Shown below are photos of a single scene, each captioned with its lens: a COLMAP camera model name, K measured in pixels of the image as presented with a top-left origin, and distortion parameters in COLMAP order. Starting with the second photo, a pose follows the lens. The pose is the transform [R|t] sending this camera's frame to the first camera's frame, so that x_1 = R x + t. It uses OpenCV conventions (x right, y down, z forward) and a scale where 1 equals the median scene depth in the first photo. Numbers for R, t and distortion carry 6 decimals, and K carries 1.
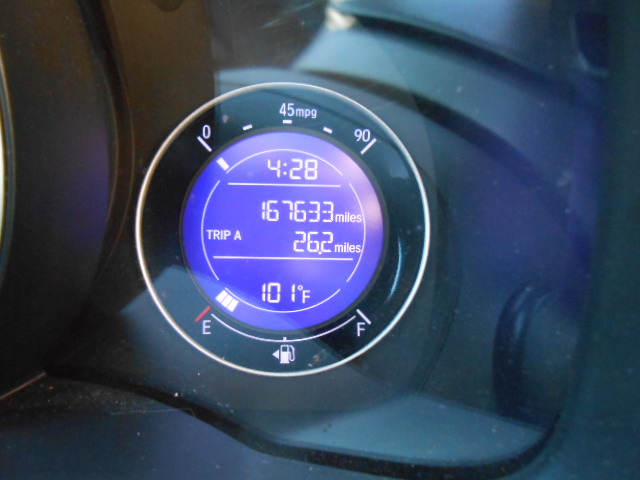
lens RADIAL K [[479.6, 0, 319.3], [0, 479.6, 239.9], [0, 0, 1]] dist [-0.037630, 0.027897]
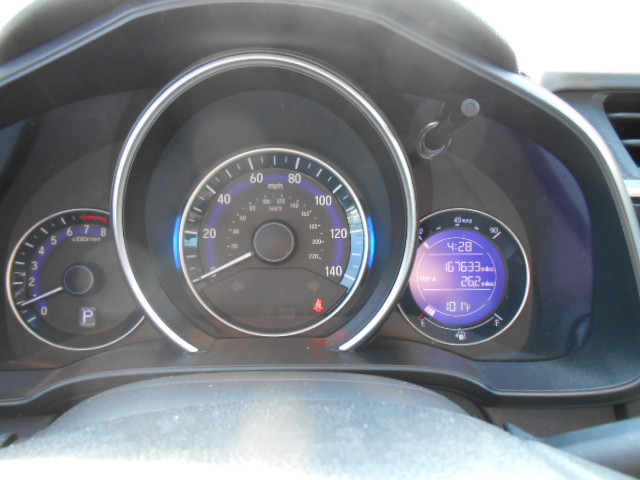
lens RADIAL K [[479.6, 0, 319.2], [0, 479.6, 238.7], [0, 0, 1]] dist [-0.037630, 0.027897]
pose [[0.995303, -0.030803, -0.091779, -0.473898], [0.023565, 0.996602, -0.078927, -0.031886], [0.093898, 0.076393, 0.992647, -1.138676]]
